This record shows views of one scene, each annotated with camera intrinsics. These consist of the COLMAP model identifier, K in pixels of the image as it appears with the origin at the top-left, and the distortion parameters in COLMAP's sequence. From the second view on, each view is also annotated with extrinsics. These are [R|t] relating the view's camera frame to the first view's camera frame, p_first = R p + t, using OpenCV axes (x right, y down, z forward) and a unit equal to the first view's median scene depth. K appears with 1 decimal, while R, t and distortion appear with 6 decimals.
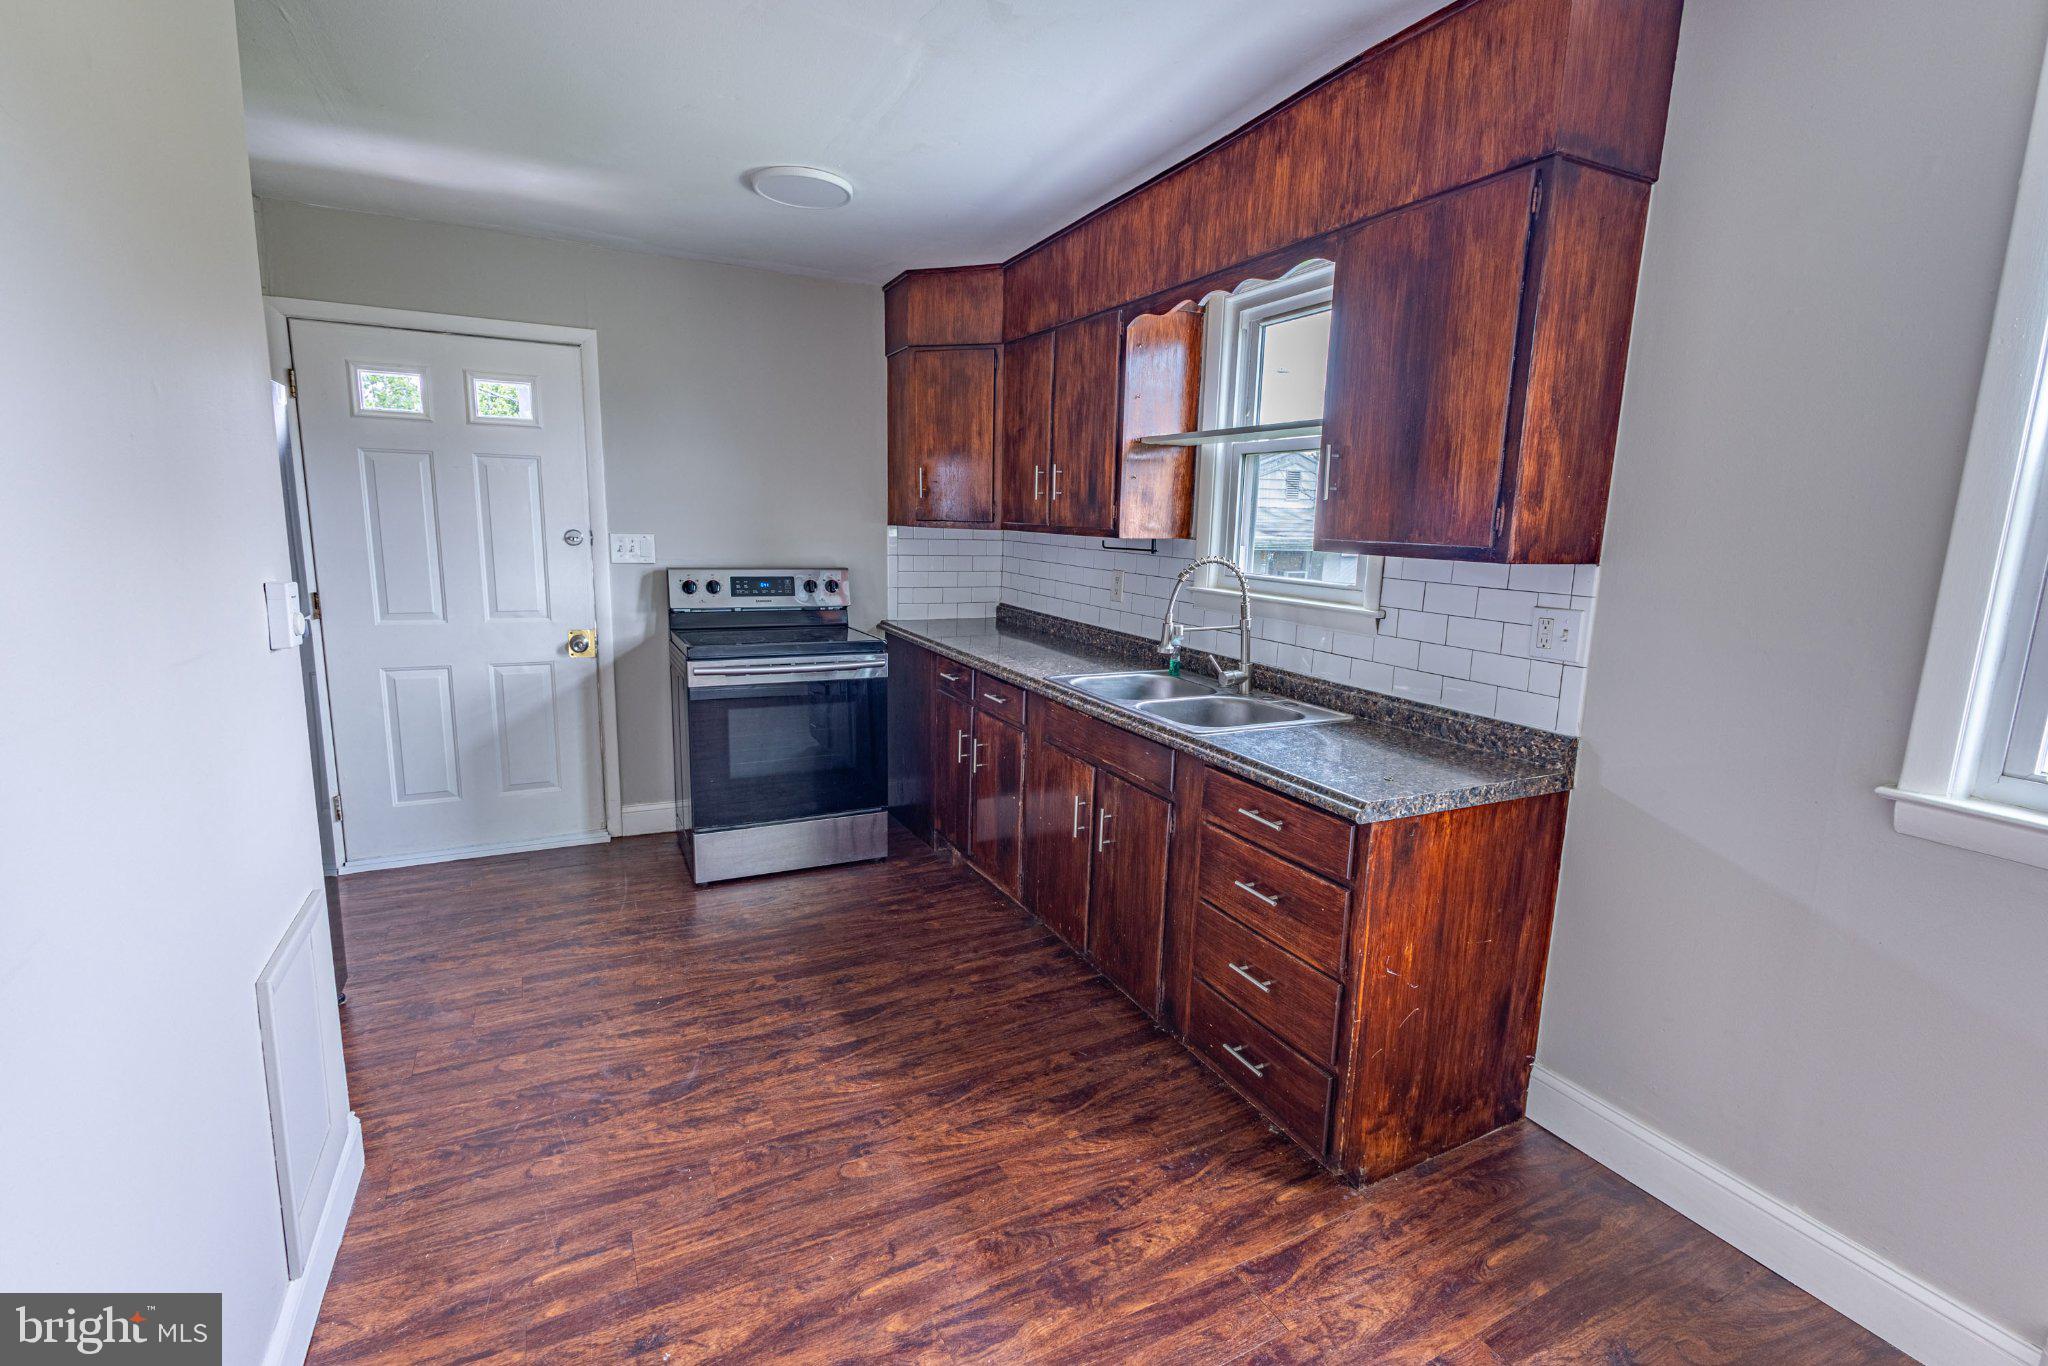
lens RADIAL K [[939.5, 0, 1020.4], [0, 939.5, 679.1], [0, 0, 1]] dist [0.013063, -0.003688]
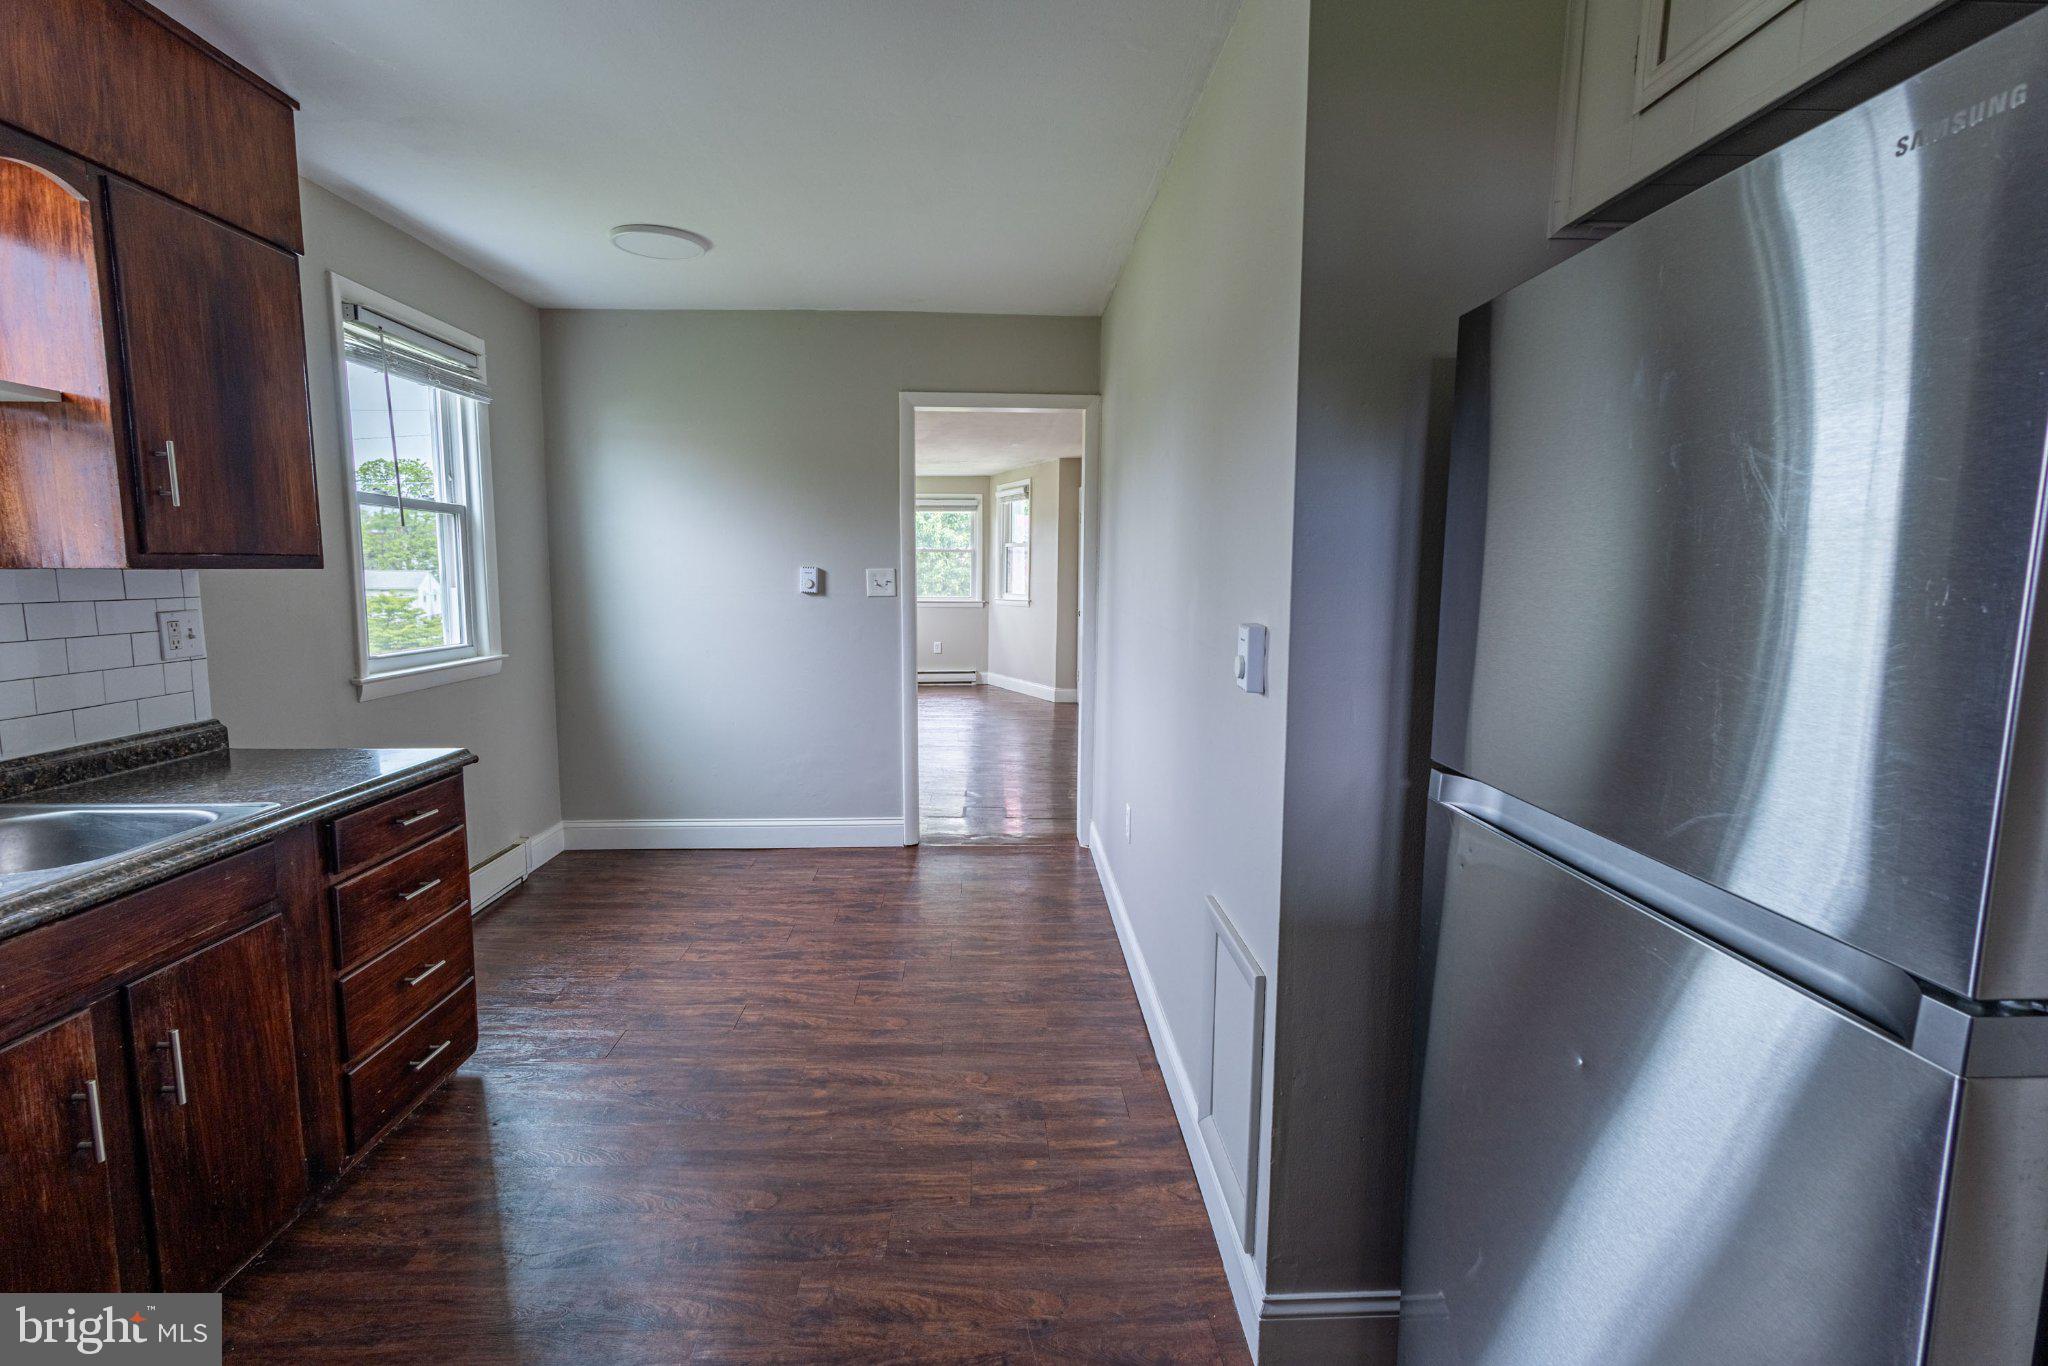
lens RADIAL K [[939.5, 0, 1030.4], [0, 939.5, 678.6], [0, 0, 1]] dist [0.013063, -0.003688]
pose [[-0.912765, -0.081728, 0.400226, -0.564502], [0.038470, 0.958227, 0.283409, -0.198905], [-0.406670, 0.274083, -0.871492, 1.149782]]
